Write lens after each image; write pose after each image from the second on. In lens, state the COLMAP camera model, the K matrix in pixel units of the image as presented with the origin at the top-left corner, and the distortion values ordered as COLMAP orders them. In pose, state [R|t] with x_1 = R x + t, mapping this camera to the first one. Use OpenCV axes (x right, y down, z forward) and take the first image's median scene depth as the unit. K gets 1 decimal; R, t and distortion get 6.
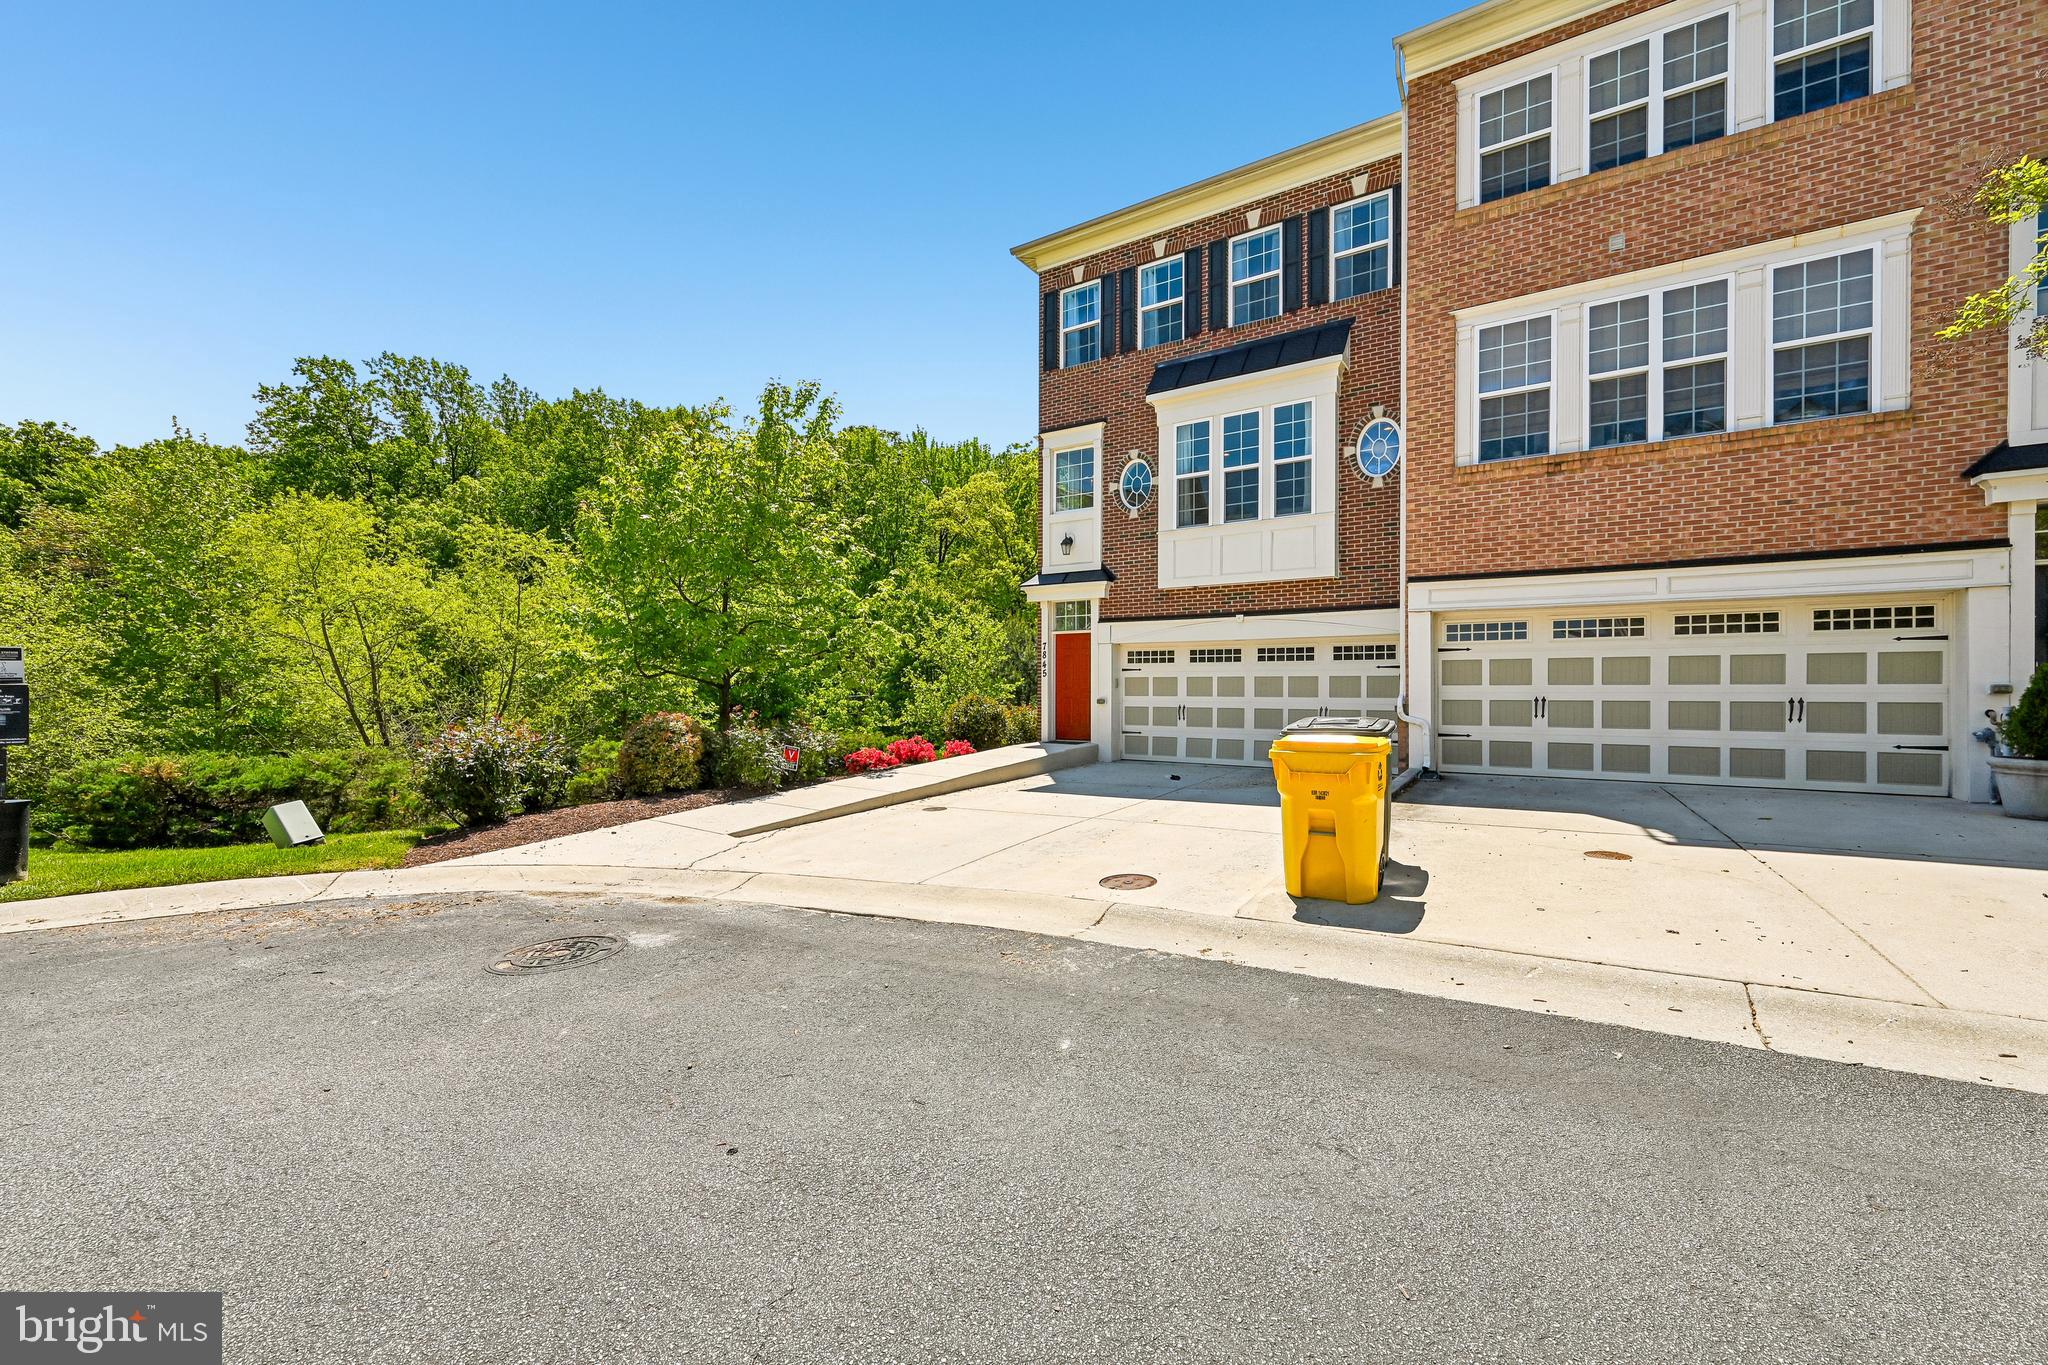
lens RADIAL K [[804.3, 0, 1020.4], [0, 804.3, 693.6], [0, 0, 1]] dist [0.000722, -0.000178]
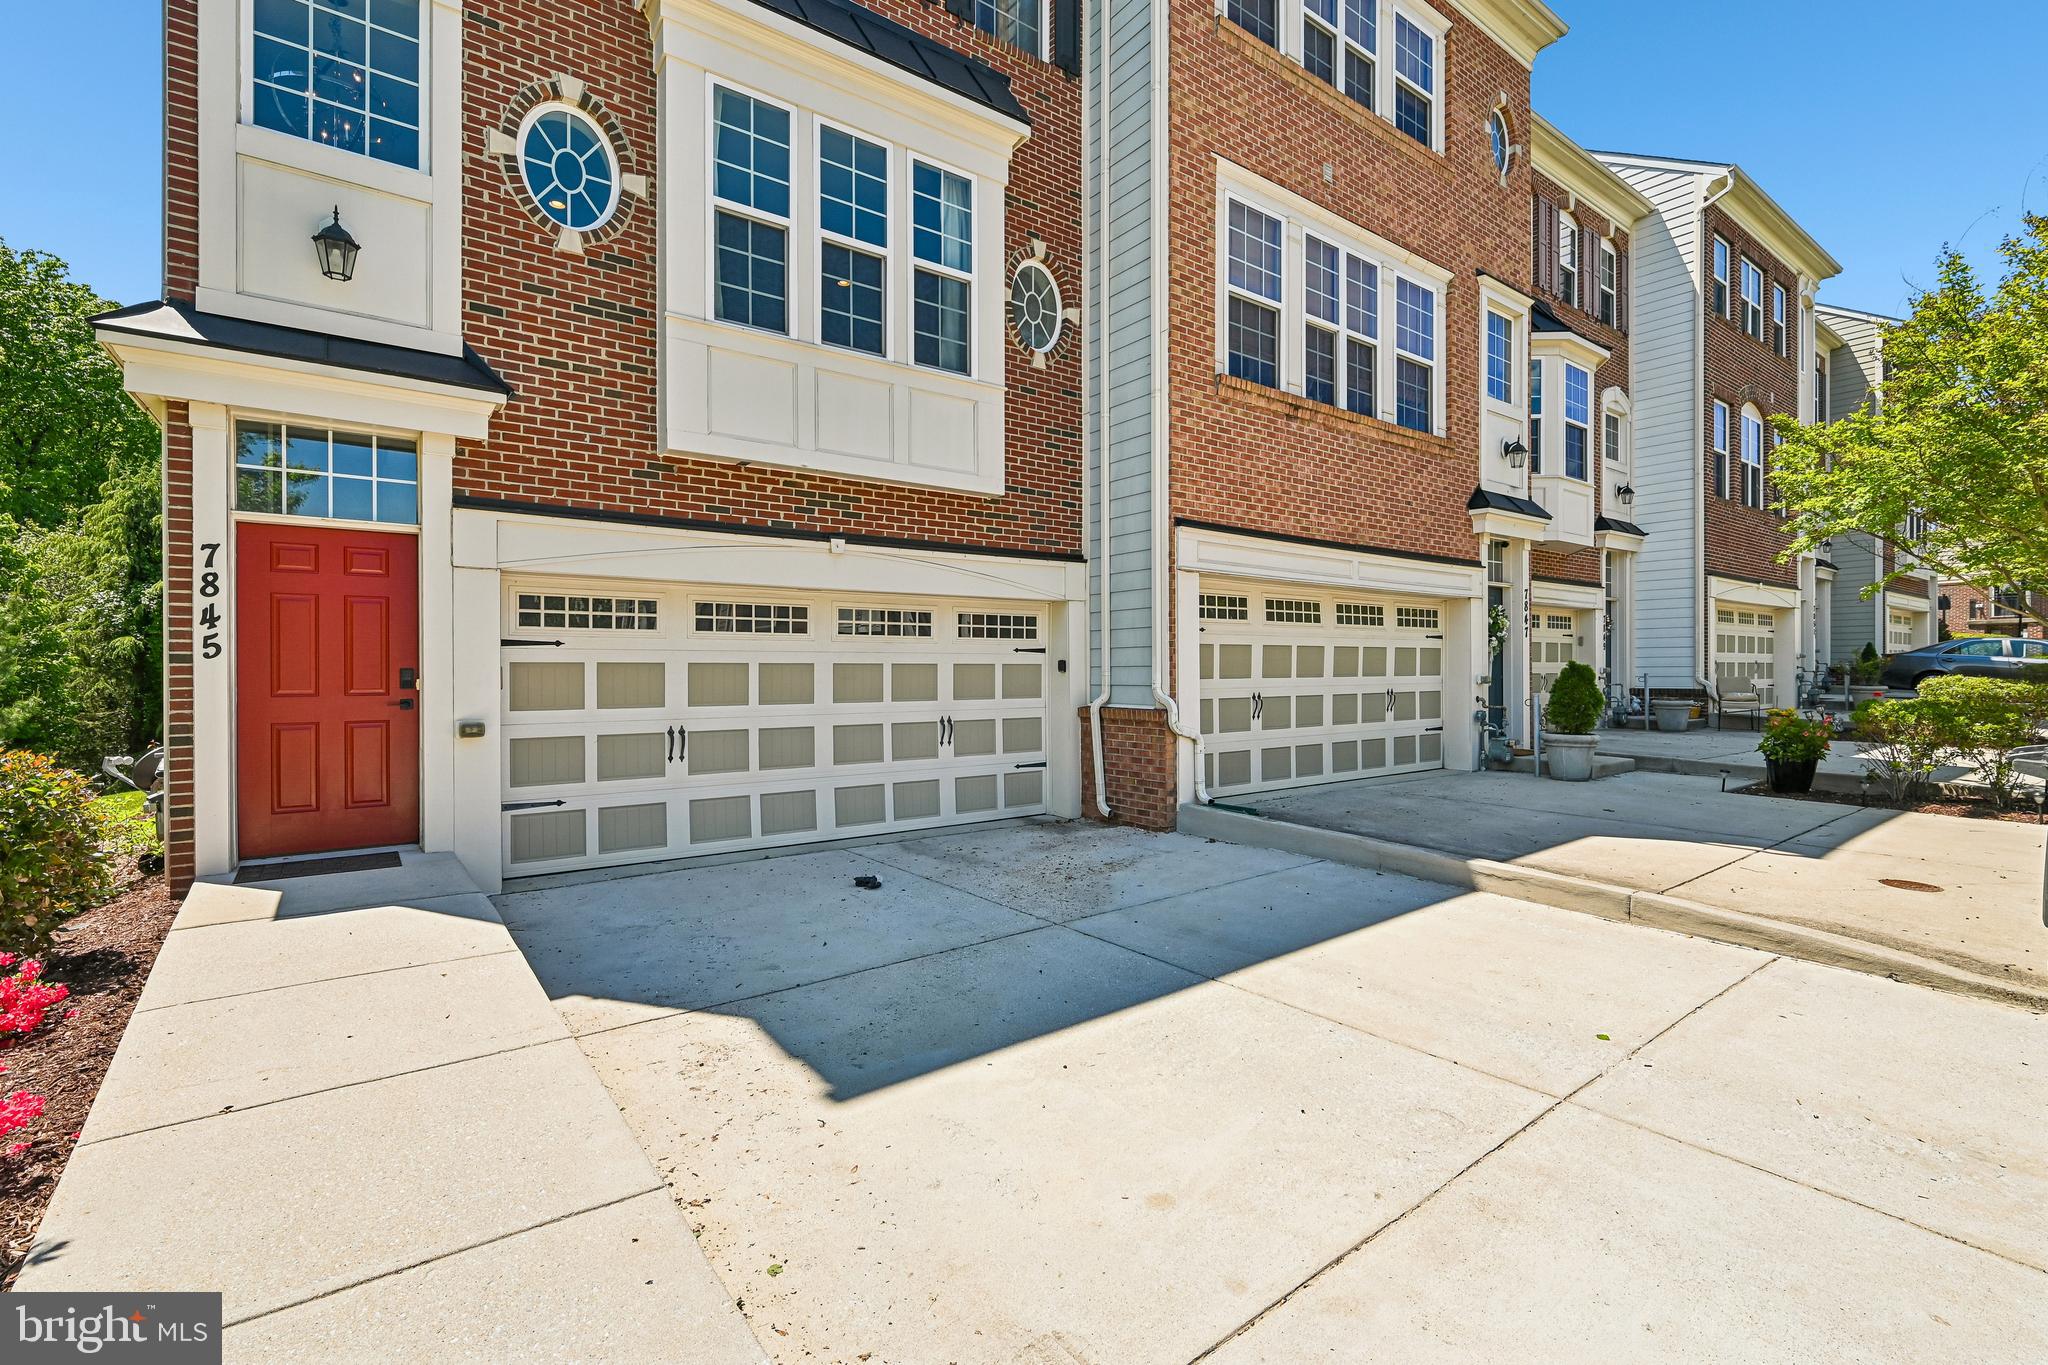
lens RADIAL K [[907.4, 0, 1021.1], [0, 907.4, 674.3], [0, 0, 1]] dist [0.000850, -0.000008]
pose [[0.333422, -0.006882, 0.942753, -0.267985], [0.009789, 0.999945, 0.003838, -0.018954], [-0.942727, 0.007949, 0.333471, 0.866224]]
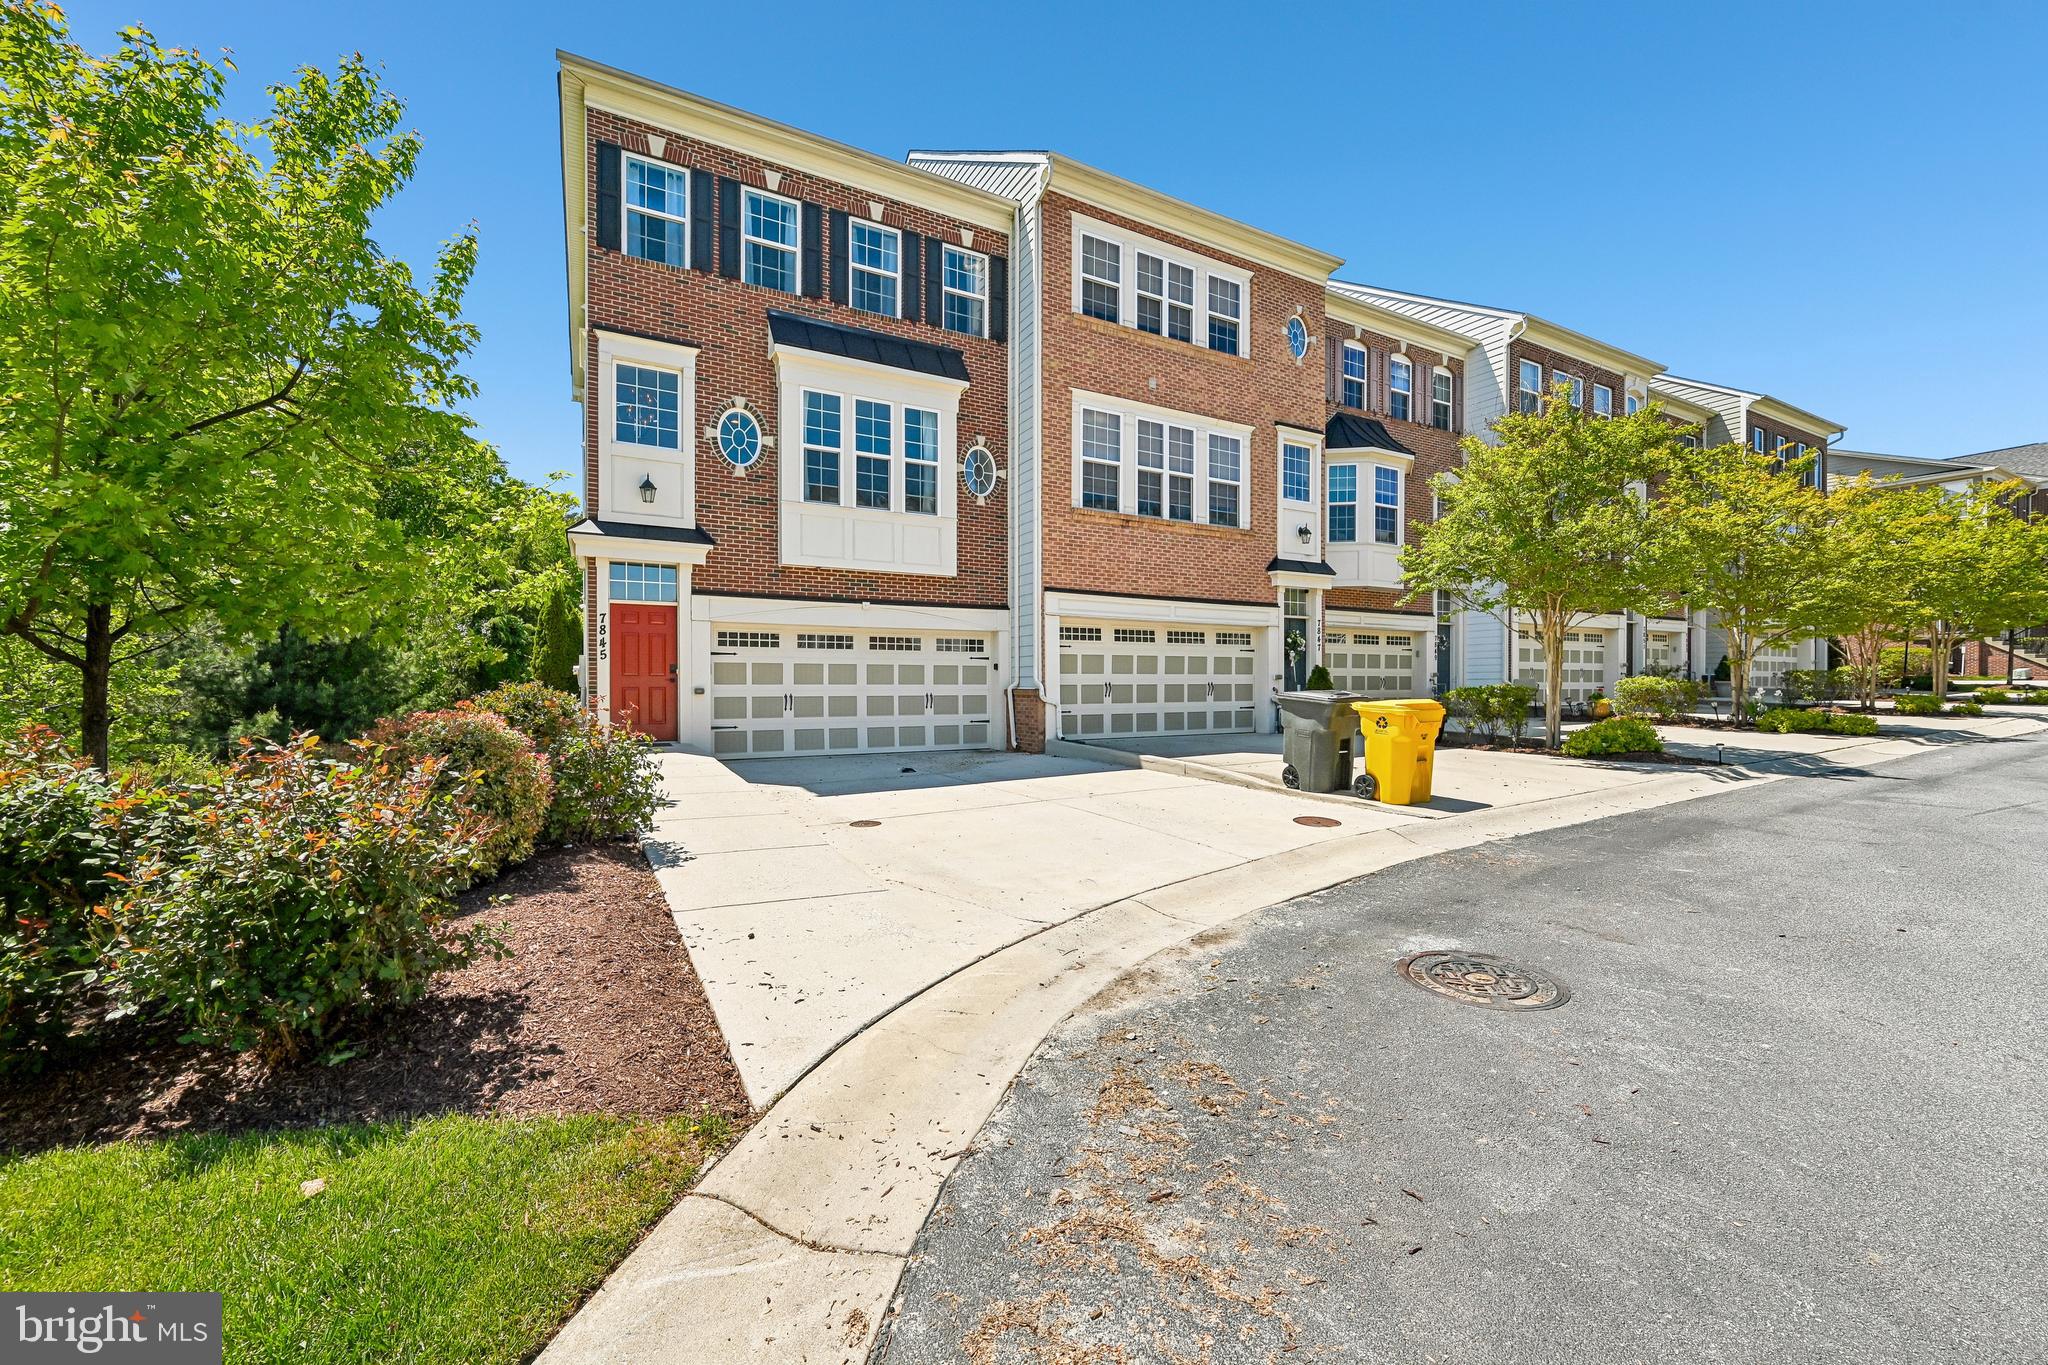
lens RADIAL K [[814.7, 0, 1020.4], [0, 814.7, 695.7], [0, 0, 1]] dist [-0.001333, -0.000093]
pose [[0.464017, -0.013436, 0.885725, -0.655530], [0.007161, 0.999909, 0.011416, 0.009781], [-0.885797, 0.001046, 0.464071, 0.443335]]
